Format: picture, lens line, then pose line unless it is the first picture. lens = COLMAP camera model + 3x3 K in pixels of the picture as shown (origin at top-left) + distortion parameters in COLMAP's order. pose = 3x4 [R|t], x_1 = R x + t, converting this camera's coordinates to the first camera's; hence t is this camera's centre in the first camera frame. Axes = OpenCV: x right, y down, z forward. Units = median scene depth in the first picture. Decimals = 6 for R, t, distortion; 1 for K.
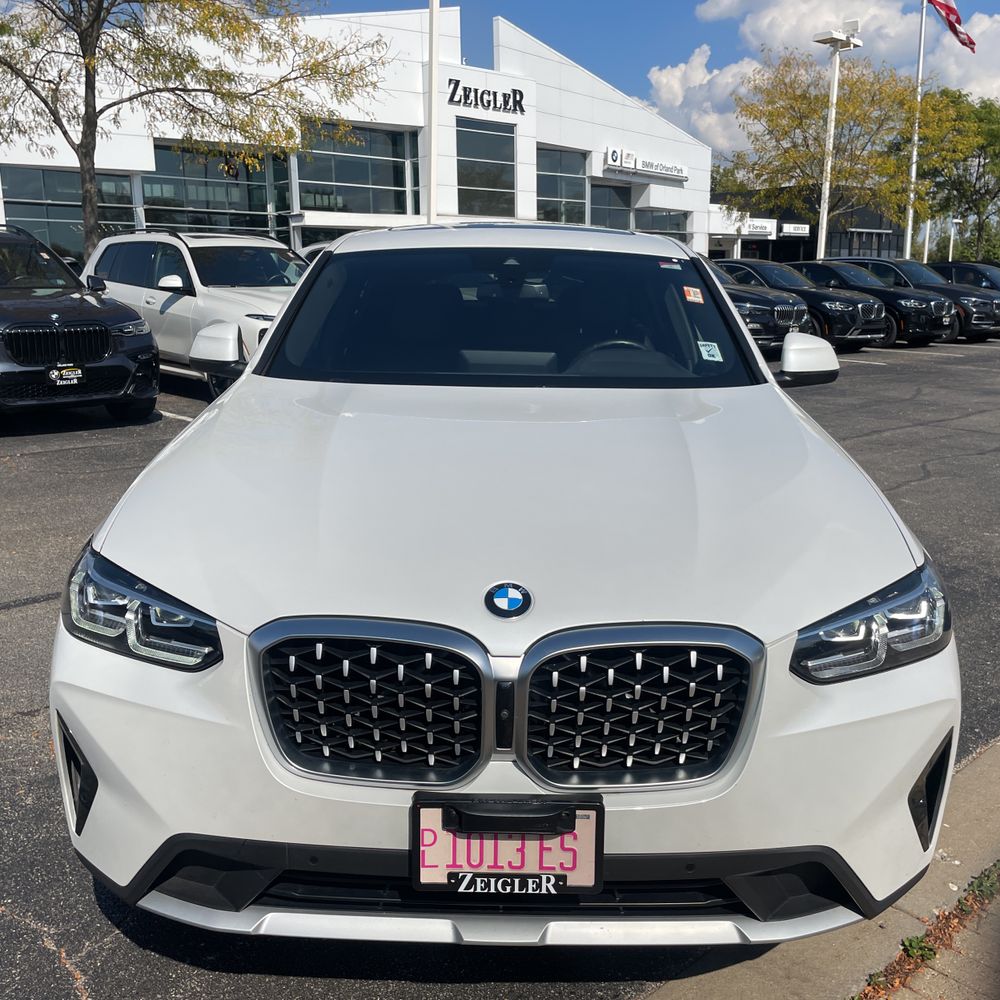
lens RADIAL K [[1019.4, 0, 500.9], [0, 1019.4, 488.5], [0, 0, 1]] dist [0.095863, -0.155180]
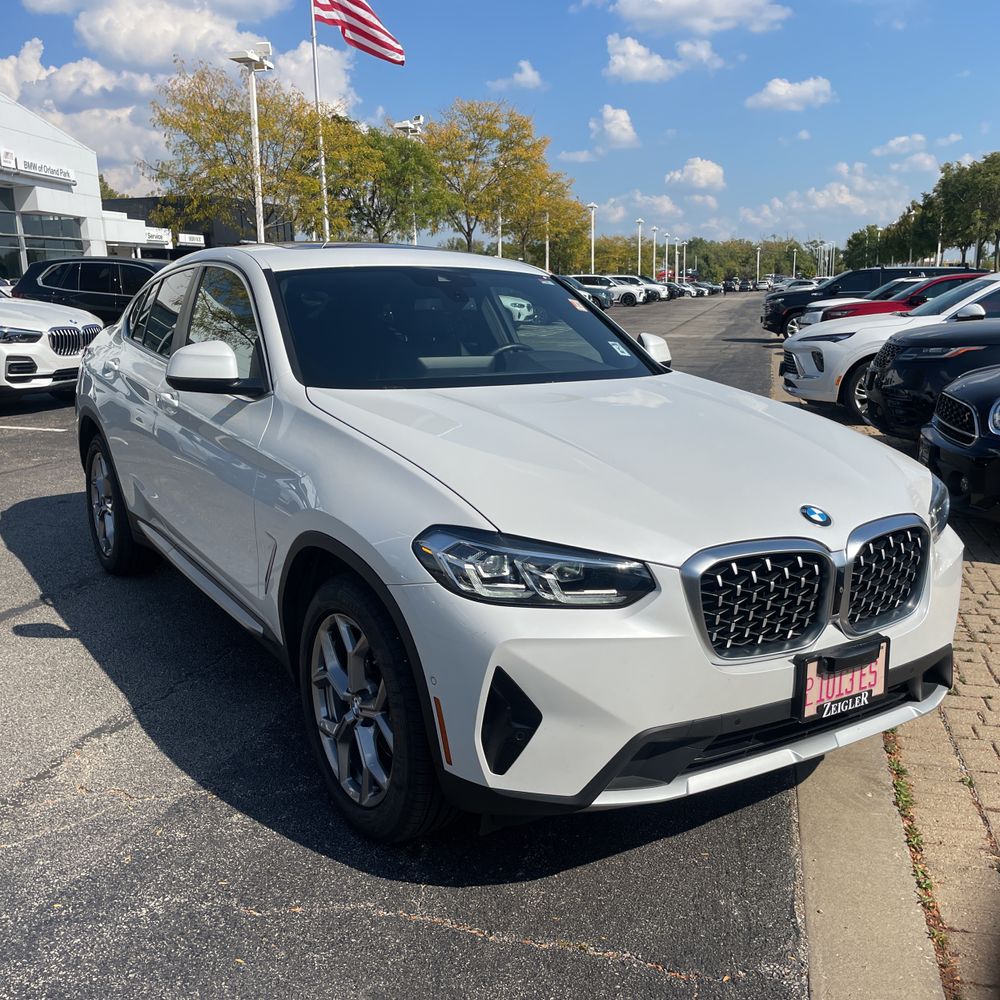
lens RADIAL K [[1027.5, 0, 500.0], [0, 1027.5, 500.0], [0, 0, 1]] dist [0.047435, -0.047079]
pose [[0.834510, -0.118681, 0.538059, -0.076900], [0.118136, 0.992357, 0.035662, -0.001203], [-0.538179, 0.033803, 0.842152, 0.000593]]
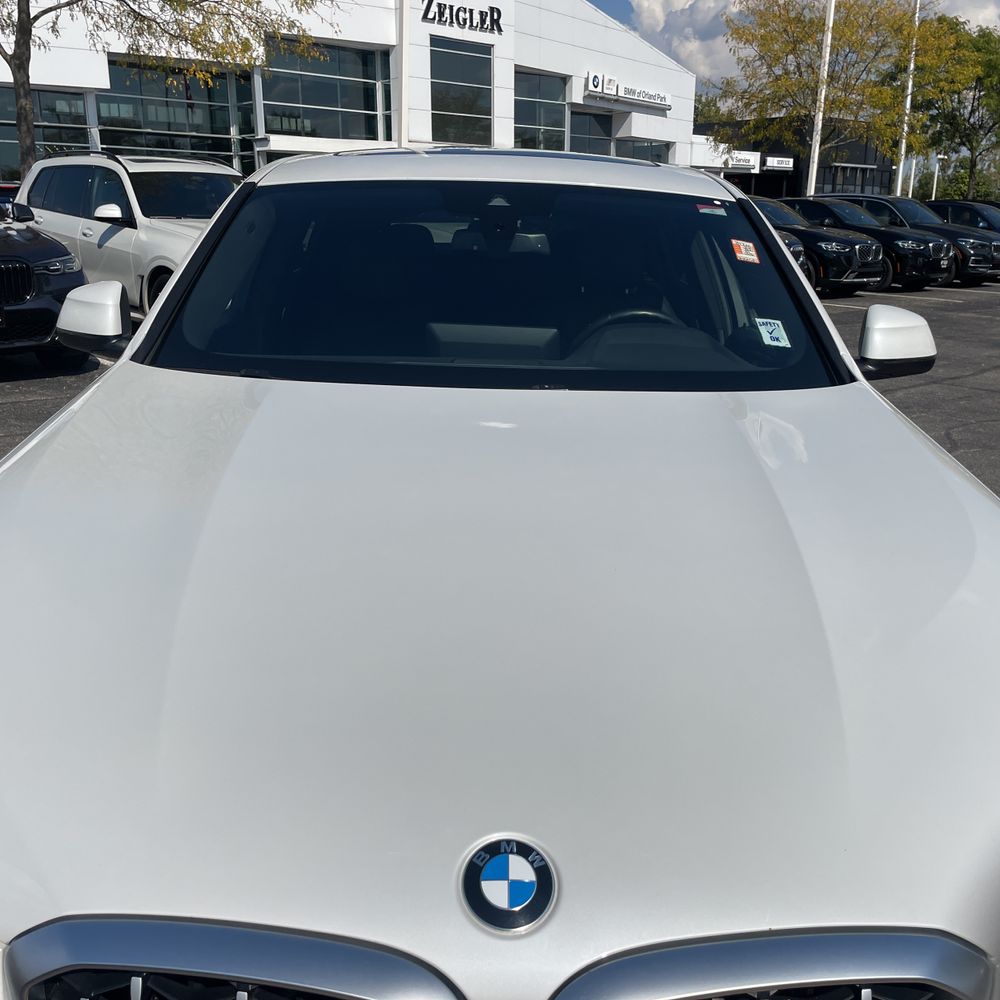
lens RADIAL K [[1015.9, 0, 500.0], [0, 1015.9, 500.0], [0, 0, 1]] dist [0.093235, -0.138172]
pose [[0.999643, 0.007159, 0.025734, -0.000807], [-0.009046, 0.997219, 0.073974, -0.008196], [-0.025132, -0.074180, 0.996928, 0.033137]]
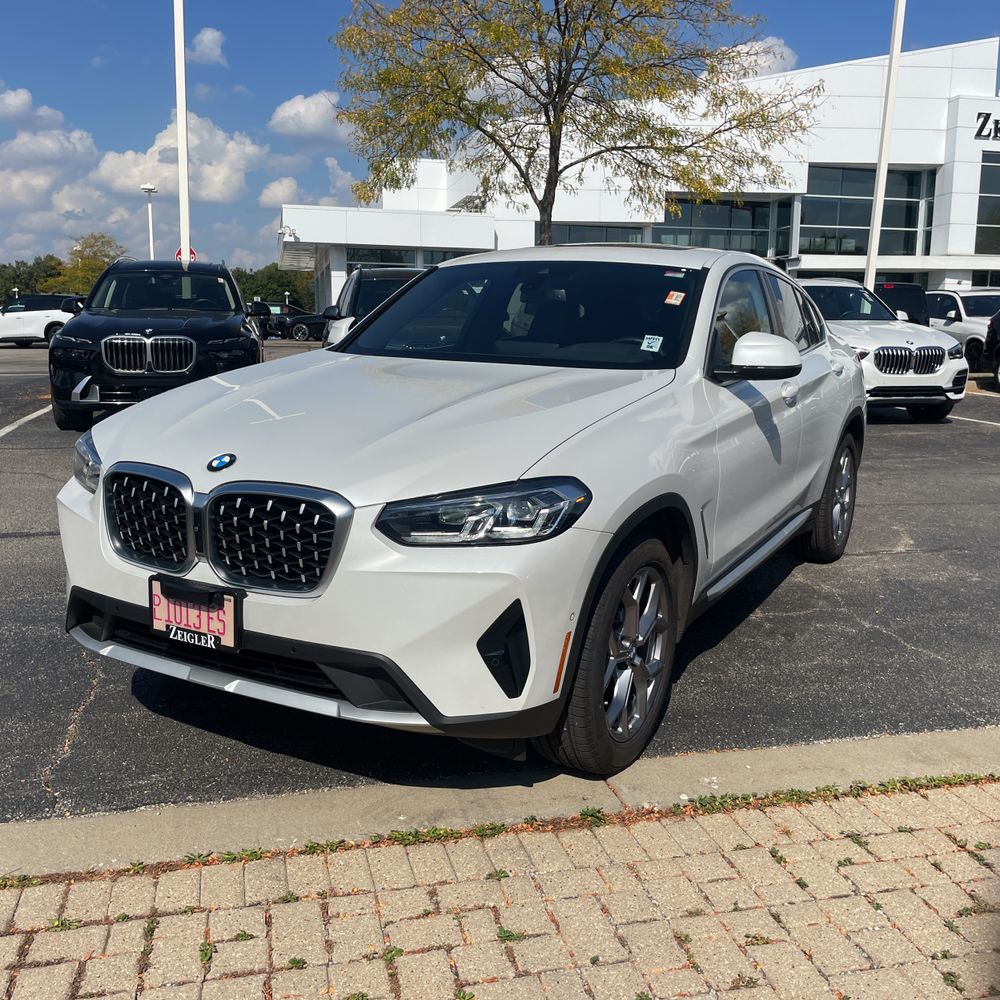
lens RADIAL K [[1019.4, 0, 500.9], [0, 1019.4, 488.5], [0, 0, 1]] dist [0.095863, -0.155180]
pose [[0.873100, 0.092417, -0.478703, 0.076169], [-0.113558, 0.993413, -0.015331, 0.008302], [0.474133, 0.067746, 0.877843, -0.011889]]
